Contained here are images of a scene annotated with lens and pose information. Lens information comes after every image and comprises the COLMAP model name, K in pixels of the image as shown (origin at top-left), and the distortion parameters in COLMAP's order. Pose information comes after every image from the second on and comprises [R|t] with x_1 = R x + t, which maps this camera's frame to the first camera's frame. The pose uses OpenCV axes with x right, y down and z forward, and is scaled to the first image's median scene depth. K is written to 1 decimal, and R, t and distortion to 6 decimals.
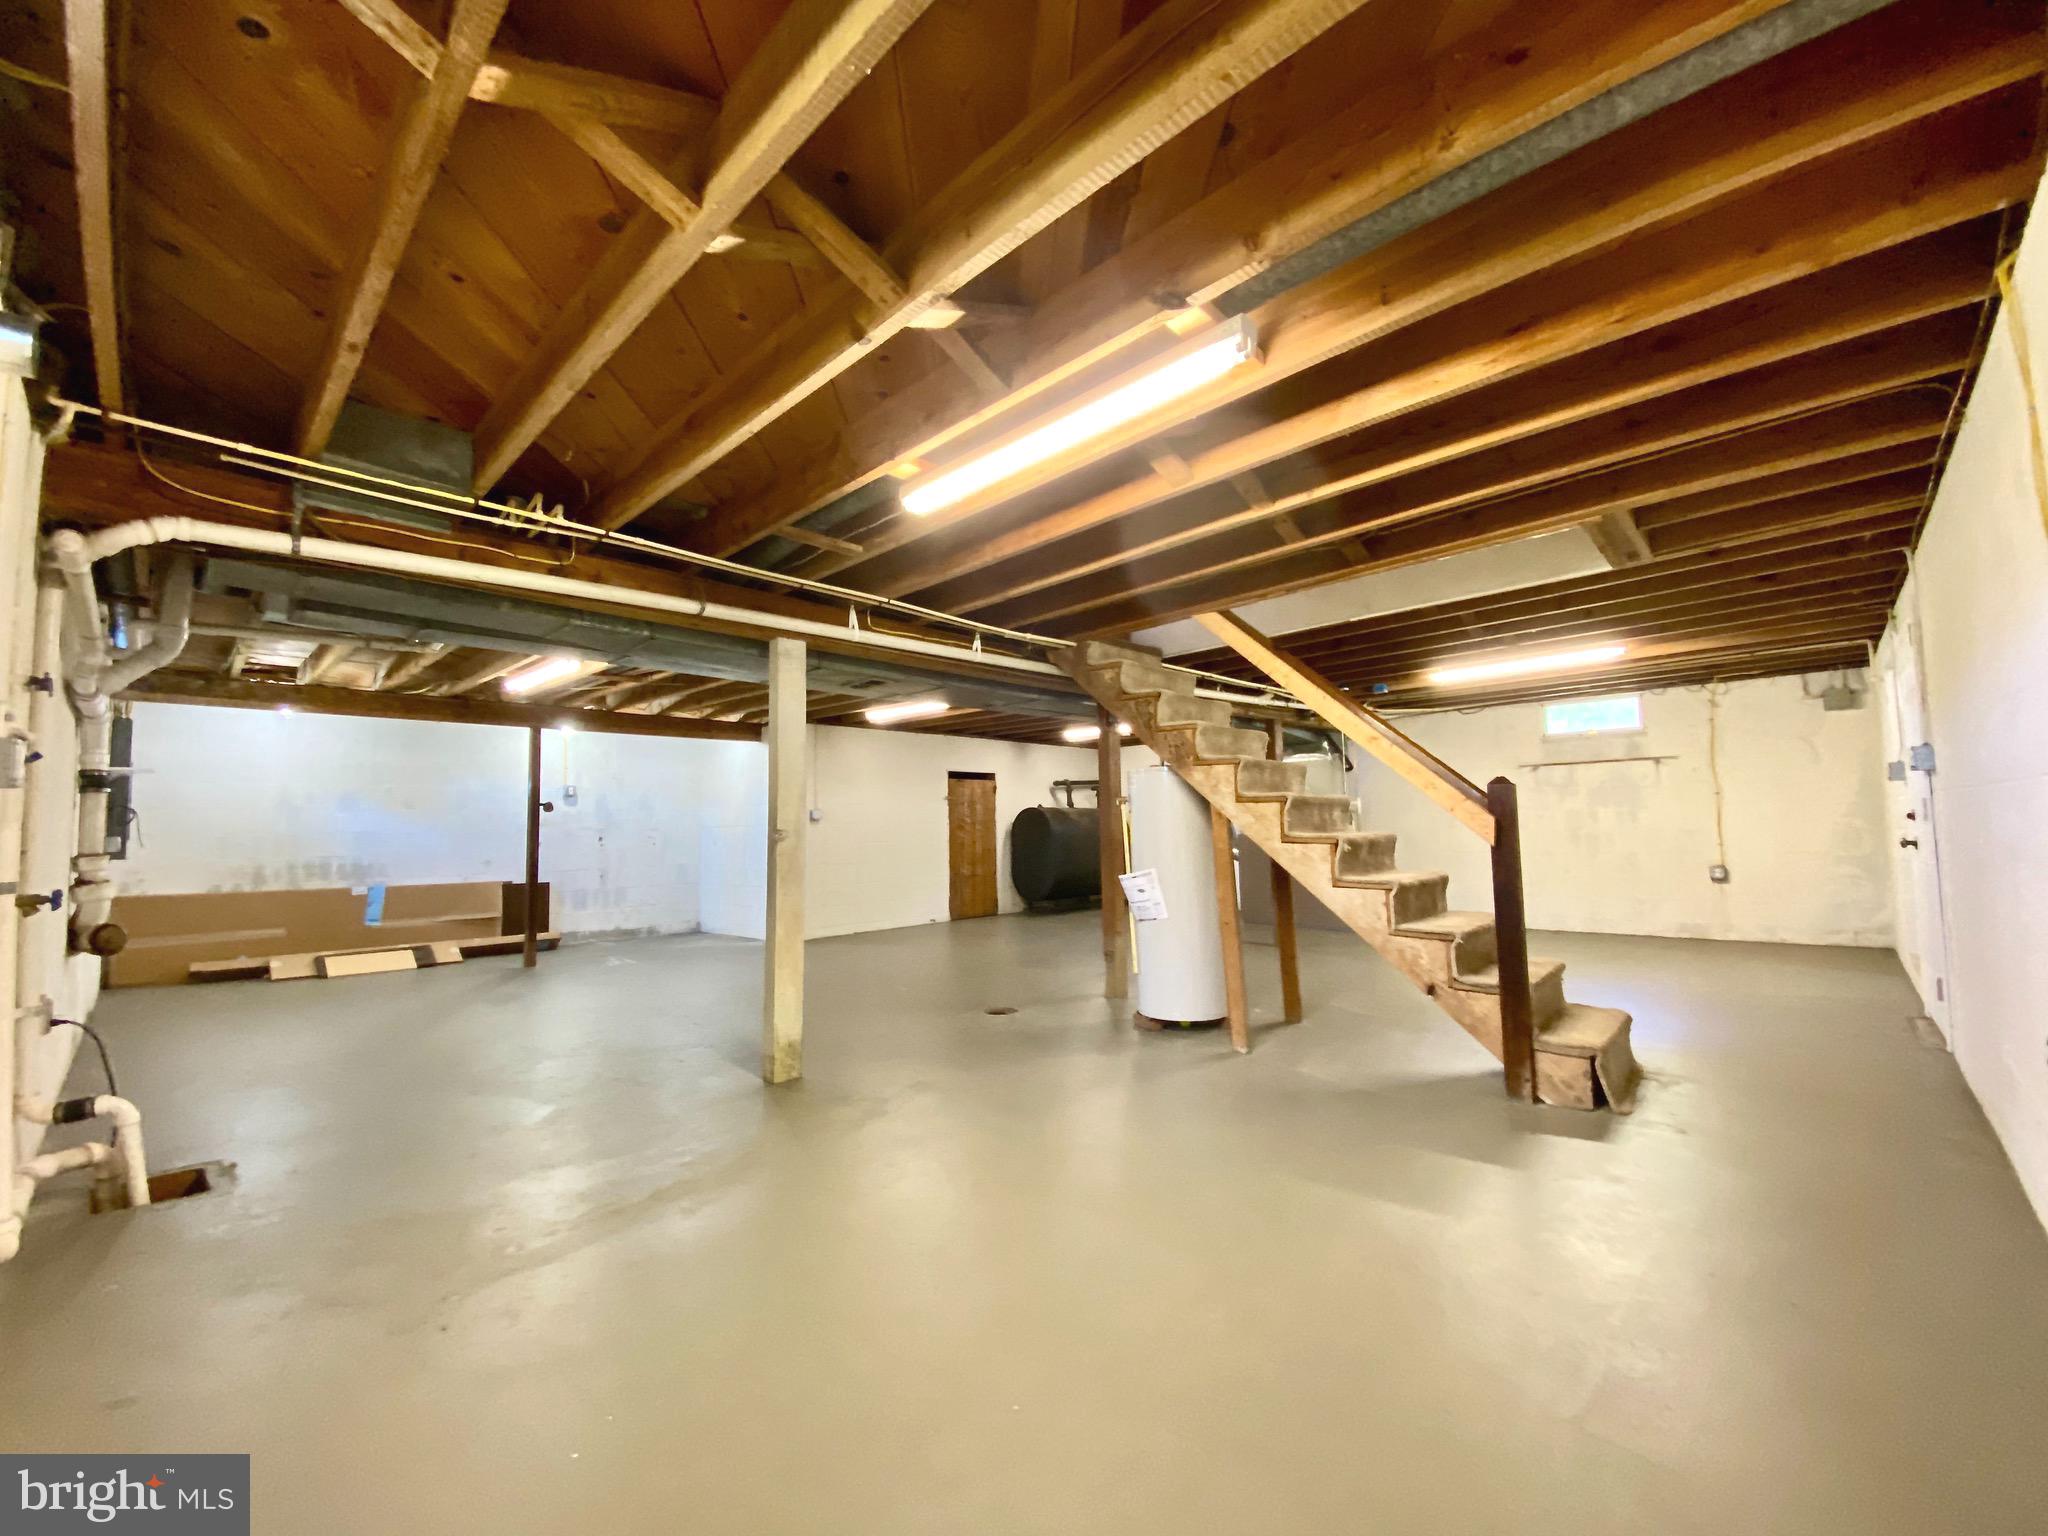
lens RADIAL K [[869.1, 0, 1015.7], [0, 869.1, 767.1], [0, 0, 1]] dist [0.029746, -0.021250]
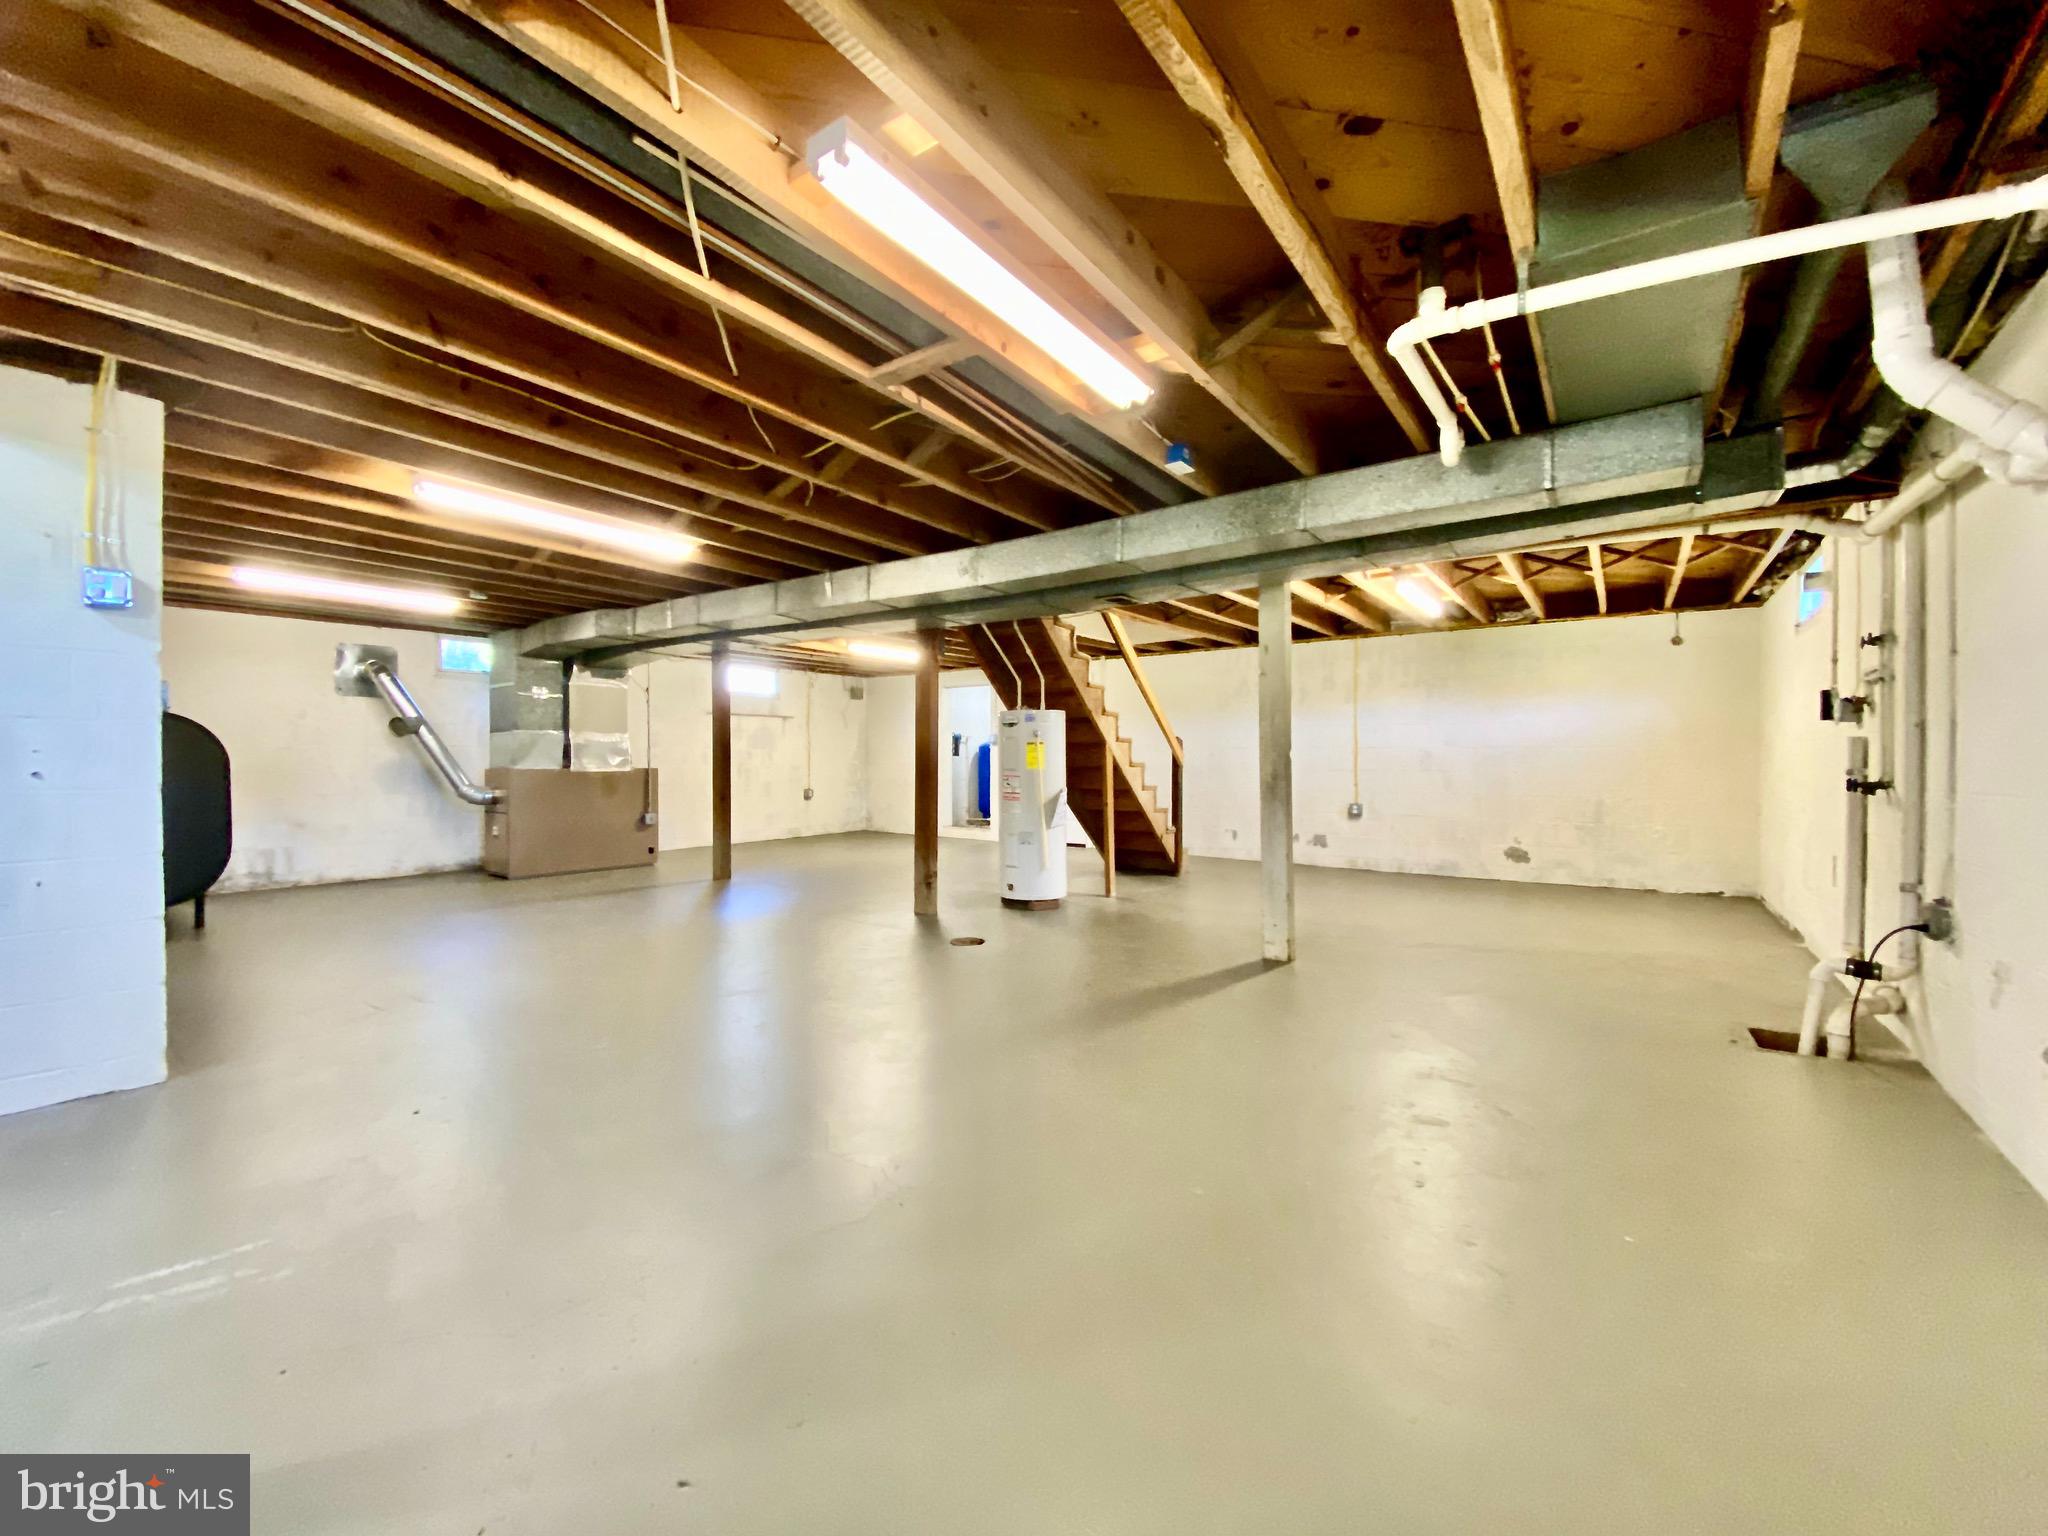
lens RADIAL K [[869.1, 0, 1015.7], [0, 869.1, 767.1], [0, 0, 1]] dist [0.029746, -0.021250]
pose [[-0.167262, -0.001343, 0.985912, -0.770508], [-0.055309, 0.998437, -0.008024, 0.065431], [-0.984360, -0.055872, -0.167075, 0.880772]]
